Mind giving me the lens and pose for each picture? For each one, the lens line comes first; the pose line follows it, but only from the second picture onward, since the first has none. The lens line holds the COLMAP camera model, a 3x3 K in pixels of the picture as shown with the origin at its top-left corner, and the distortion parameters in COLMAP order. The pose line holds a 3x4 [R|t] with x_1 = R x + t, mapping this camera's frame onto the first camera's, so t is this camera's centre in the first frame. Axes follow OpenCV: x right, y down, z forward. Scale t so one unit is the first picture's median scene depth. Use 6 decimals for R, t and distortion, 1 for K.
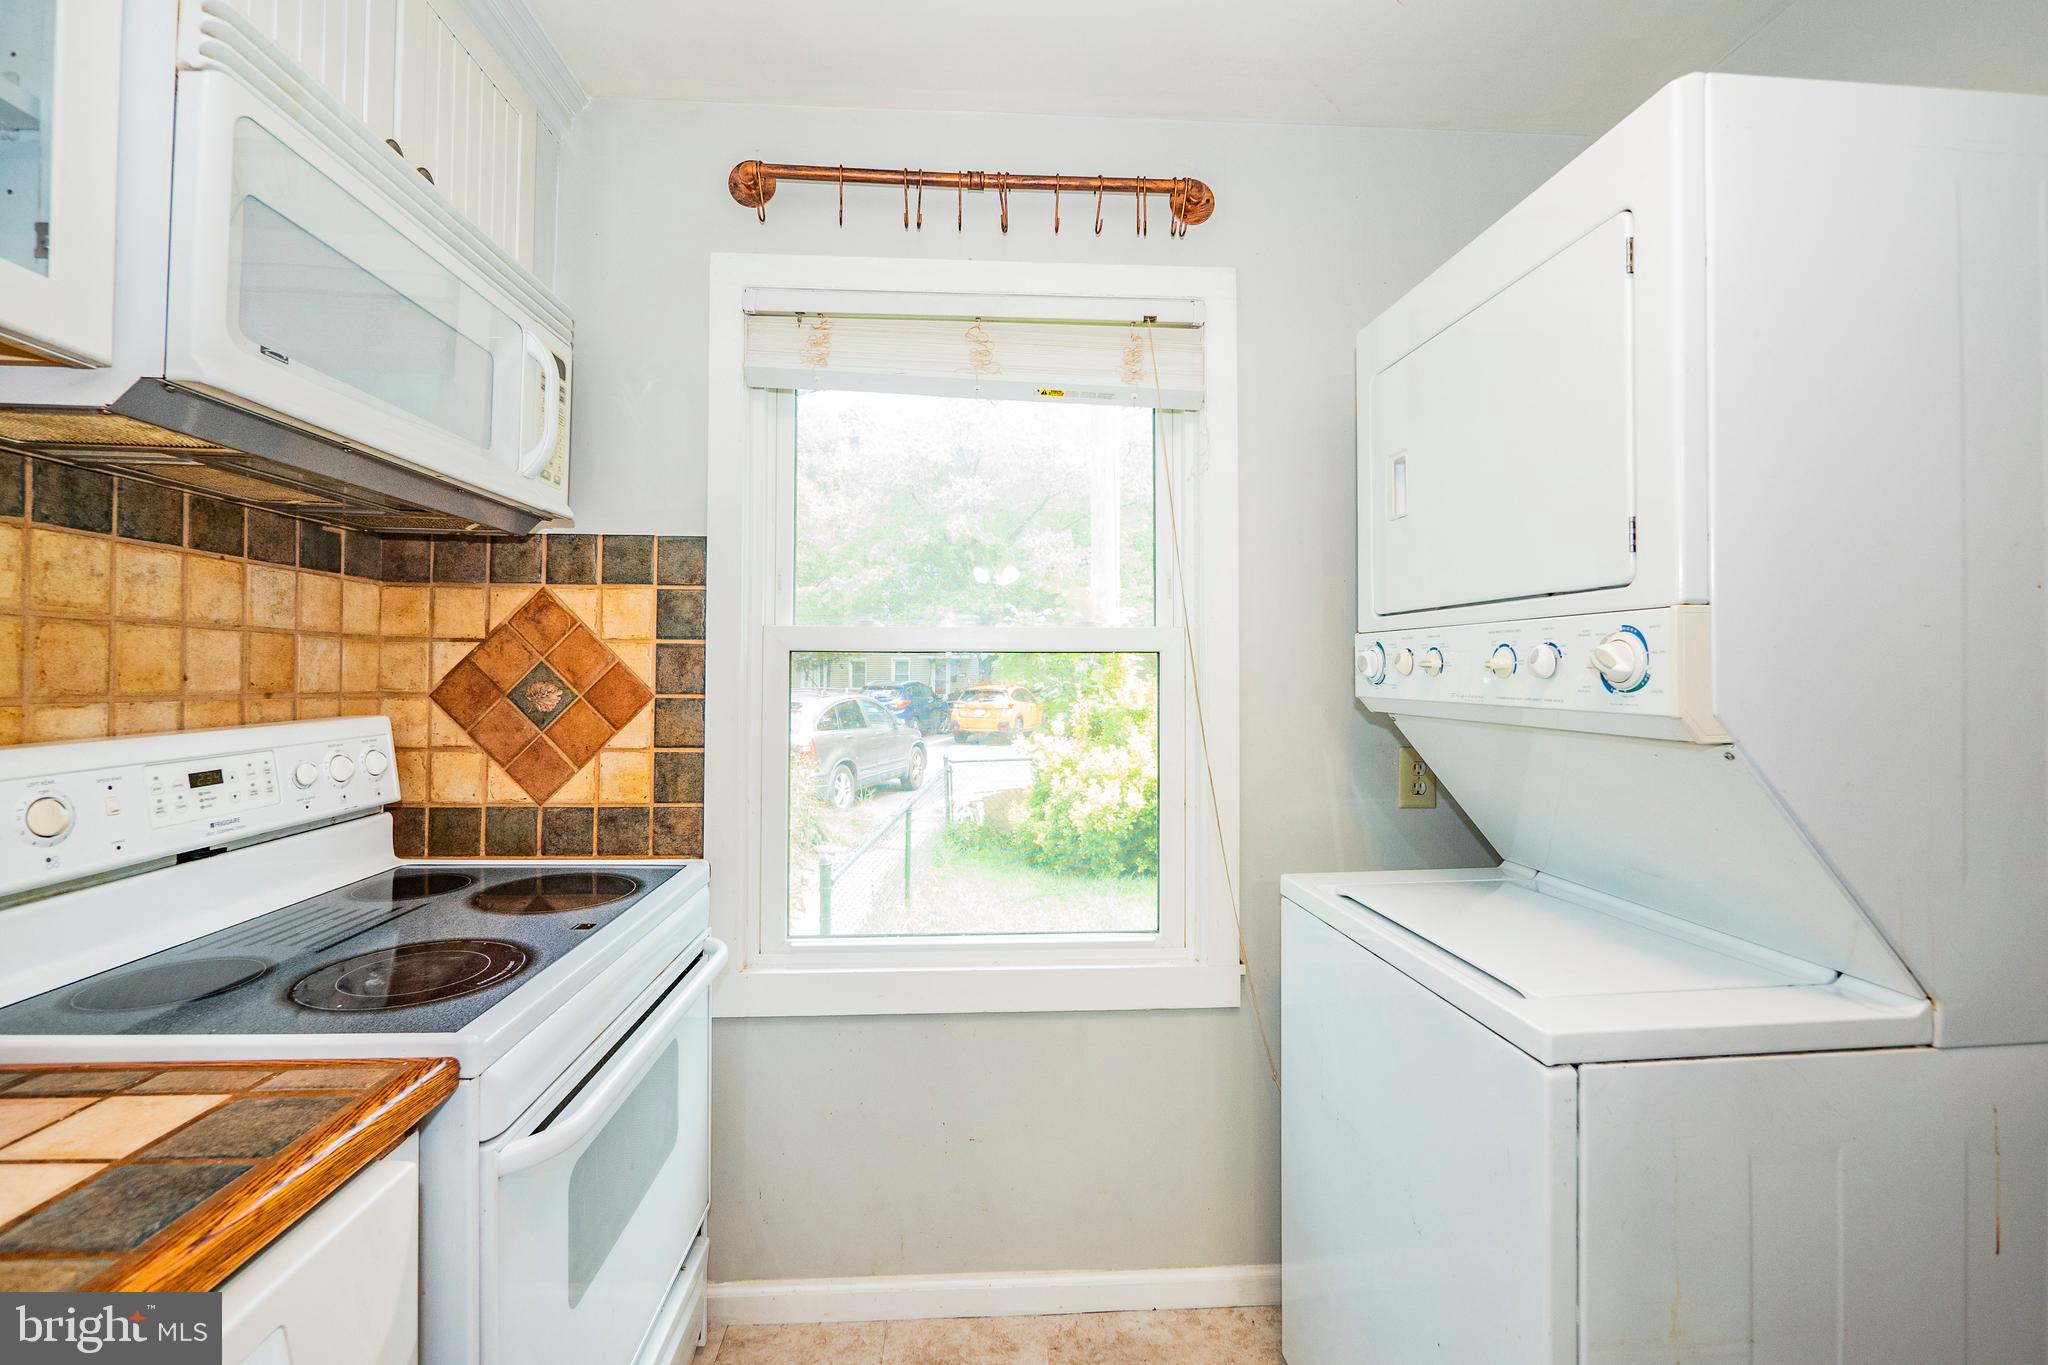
lens RADIAL K [[863.6, 0, 1014.3], [0, 863.6, 666.9], [0, 0, 1]] dist [-0.009352, 0.002731]
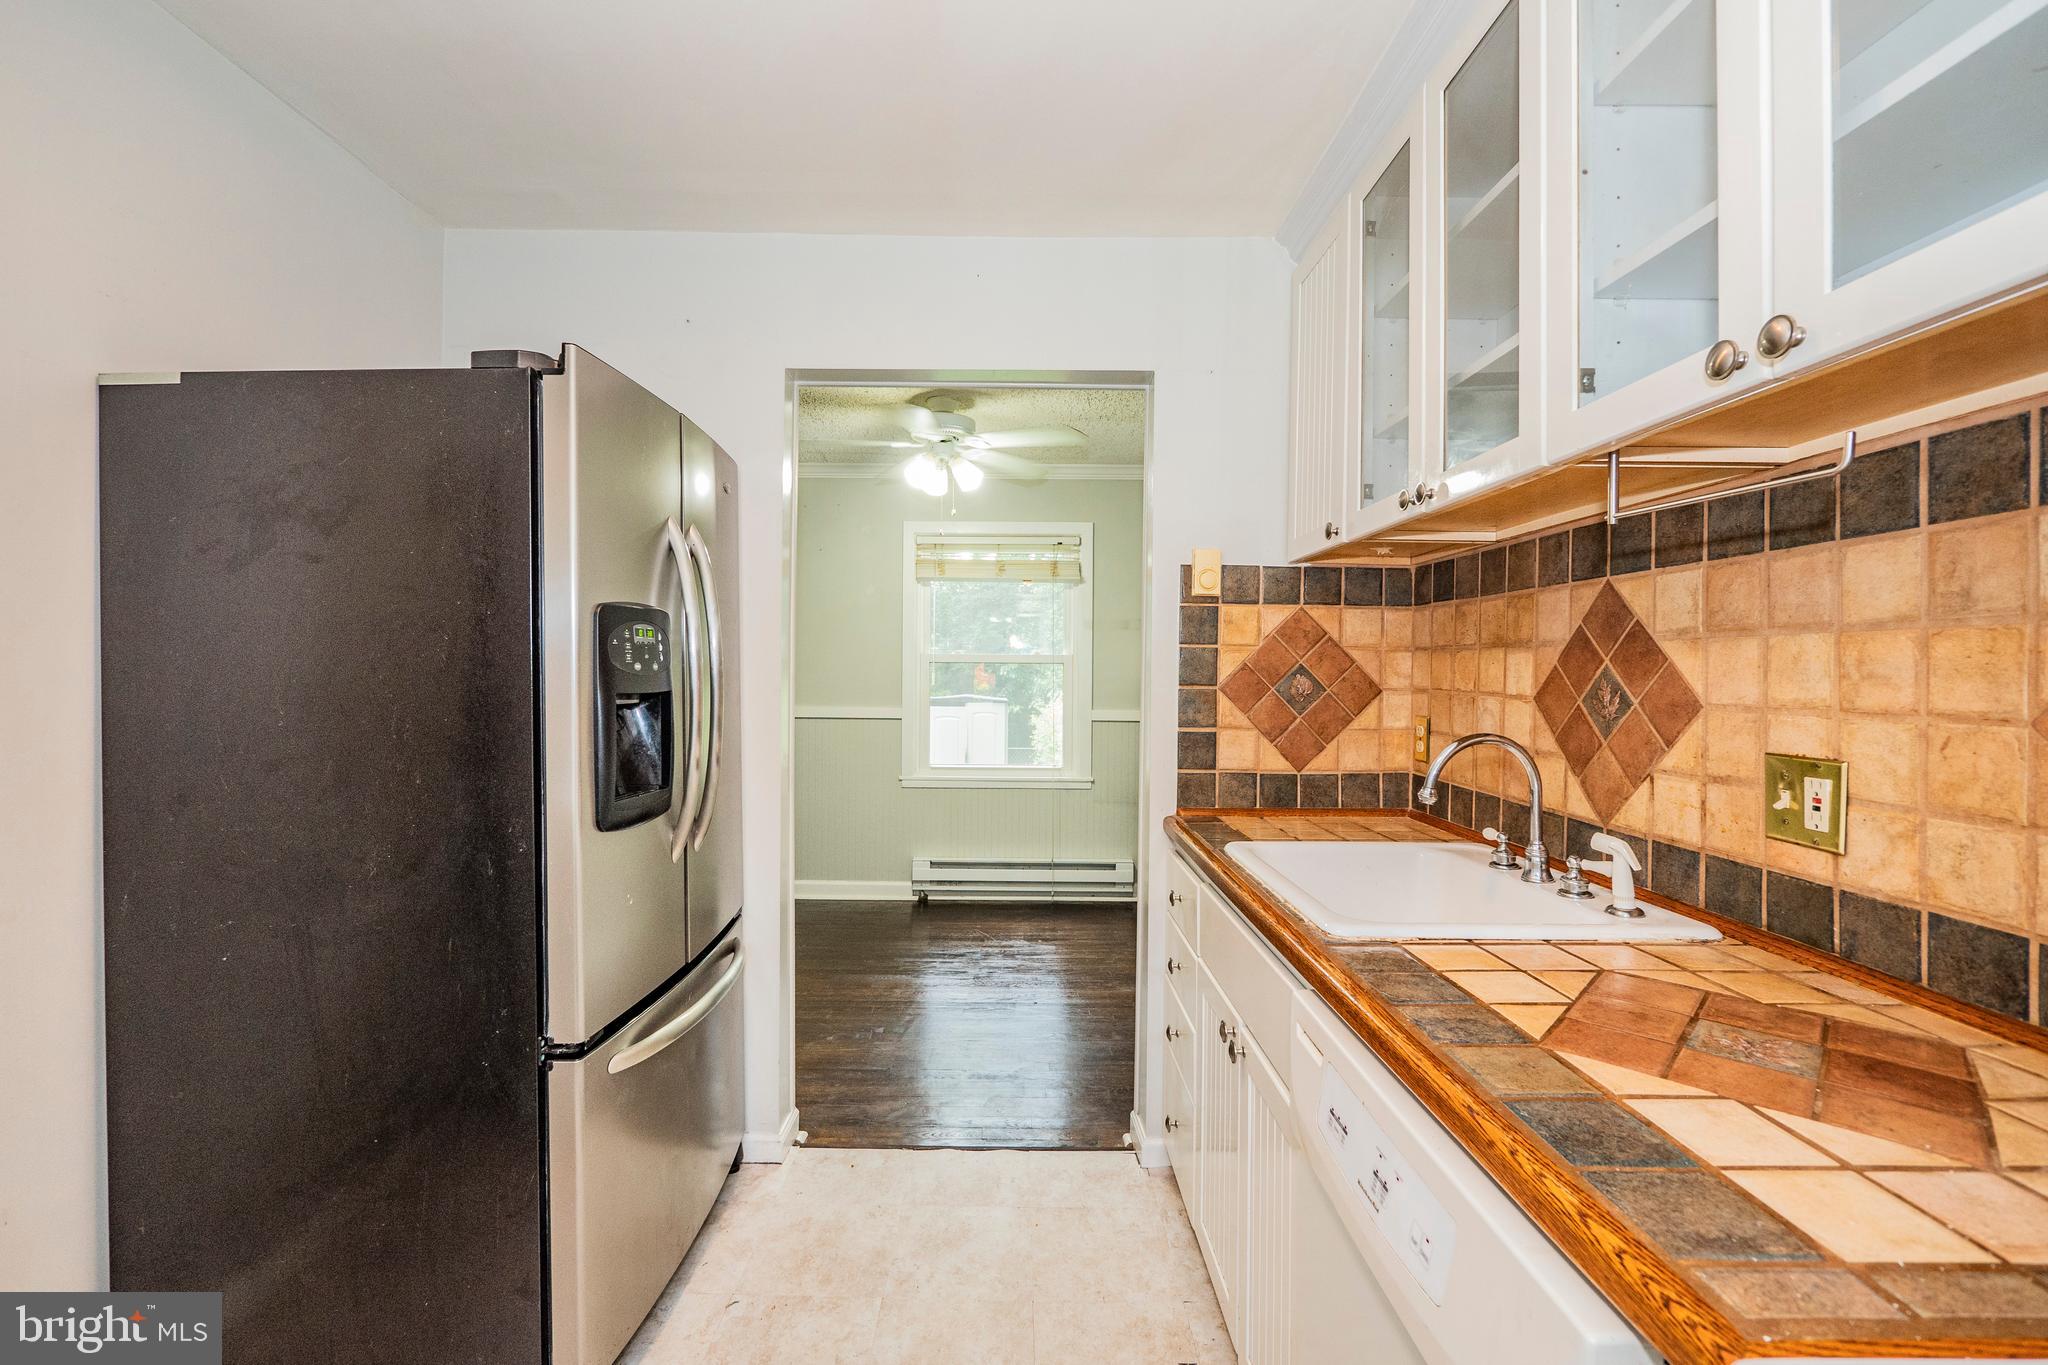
lens RADIAL K [[863.6, 0, 1014.3], [0, 863.6, 666.9], [0, 0, 1]] dist [-0.009352, 0.002731]
pose [[-0.998048, -0.013840, 0.060891, -0.103978], [-0.014937, 0.999733, -0.017607, 0.005602], [-0.060631, -0.018482, -0.997989, 0.783704]]
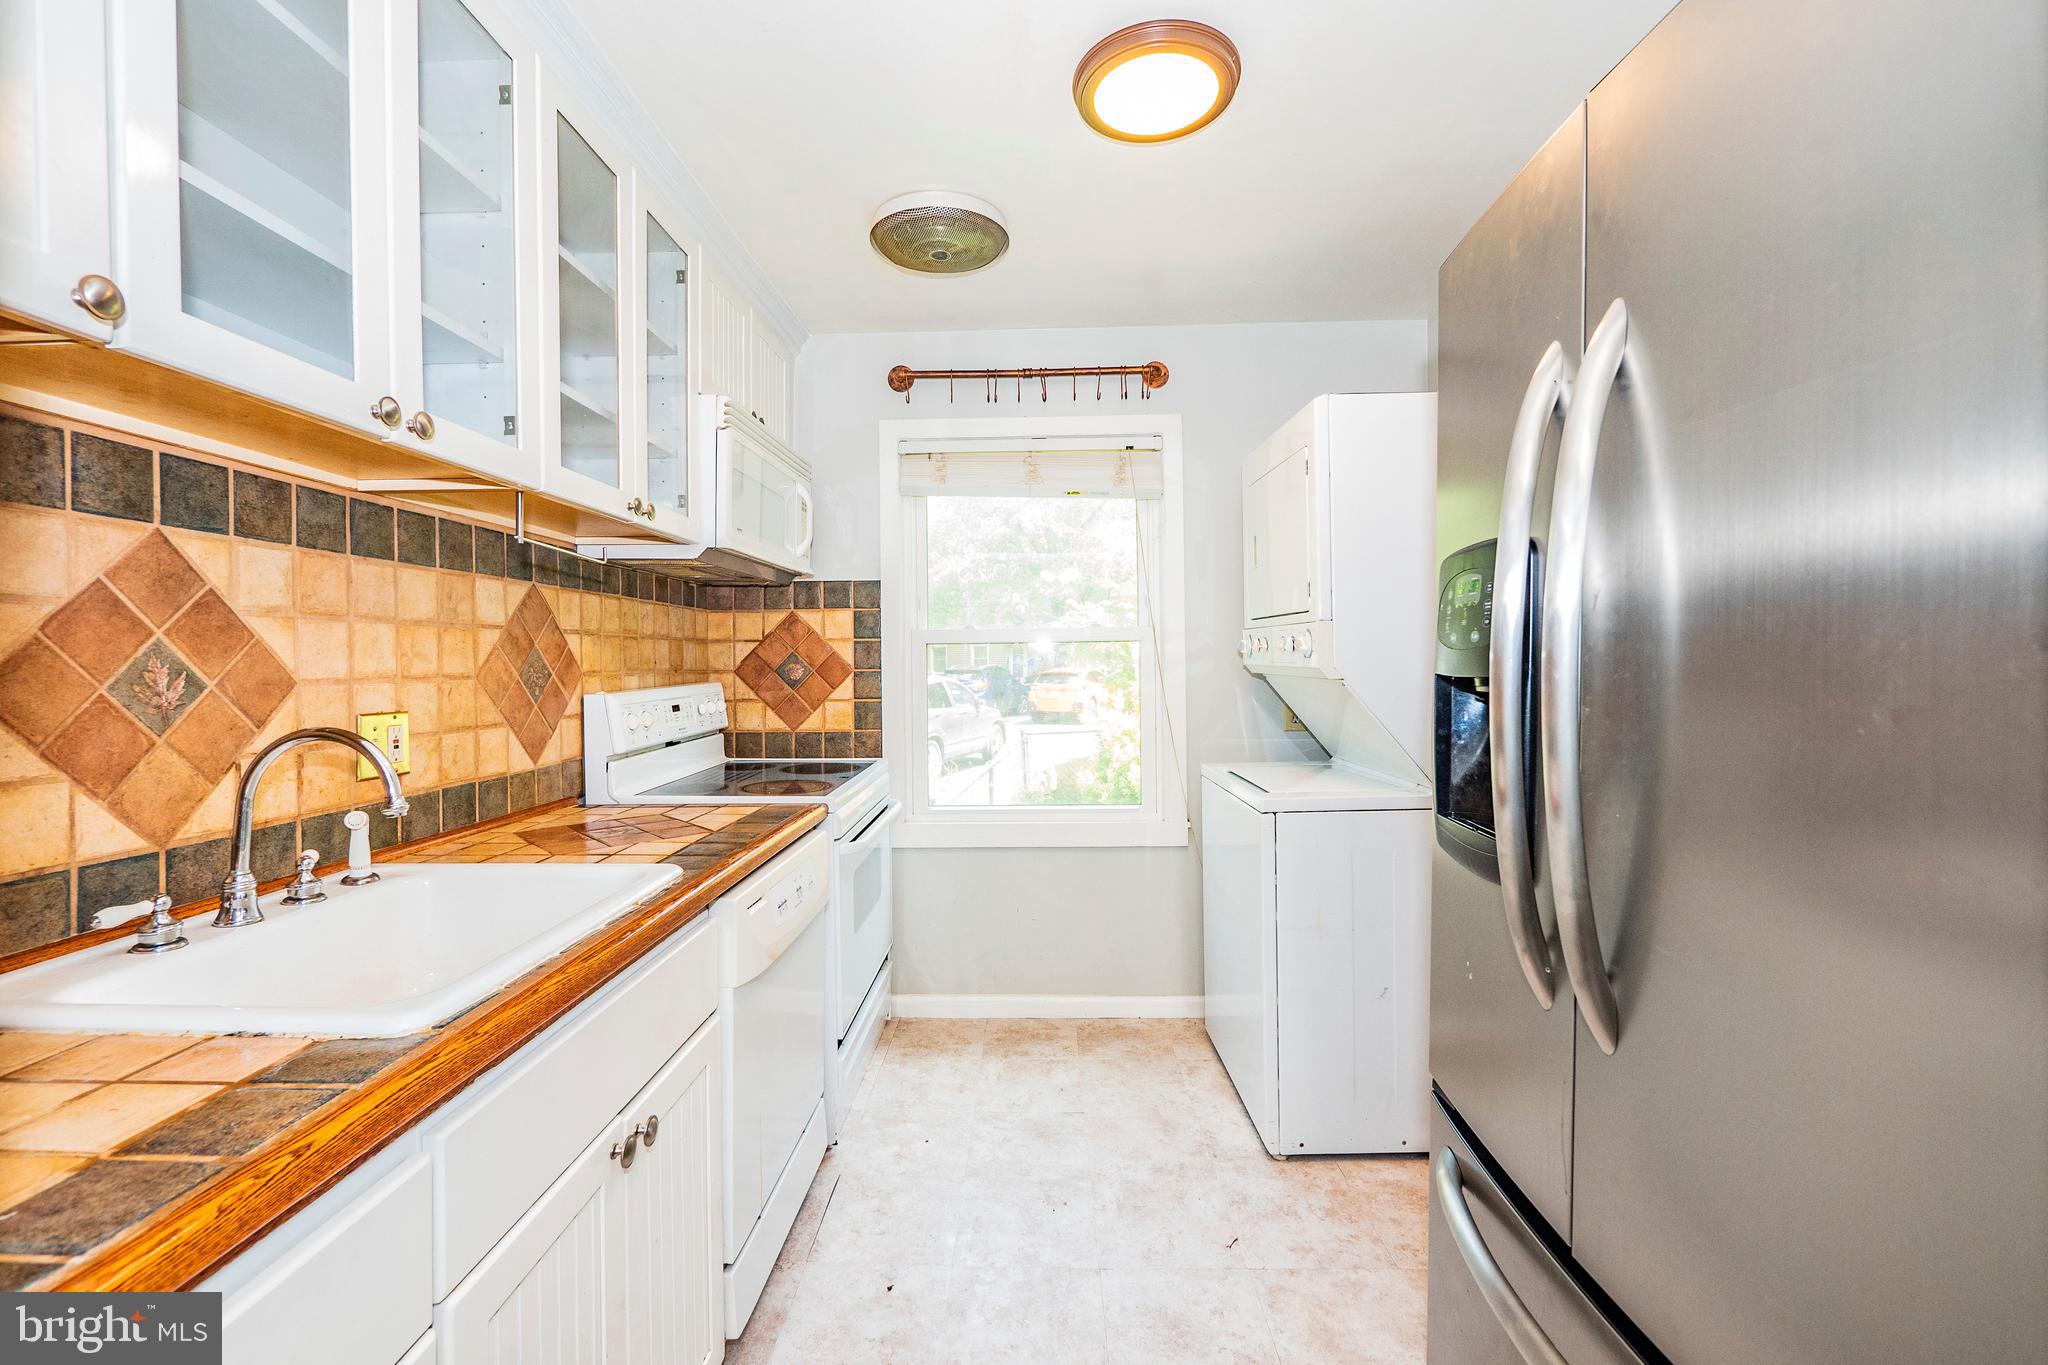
lens RADIAL K [[863.6, 0, 1014.3], [0, 863.6, 666.9], [0, 0, 1]] dist [-0.009352, 0.002731]
pose [[0.995847, -0.013939, -0.089971, 0.078984], [0.015637, 0.999712, 0.018198, -0.000852], [0.089692, -0.019529, 0.995778, -0.767630]]
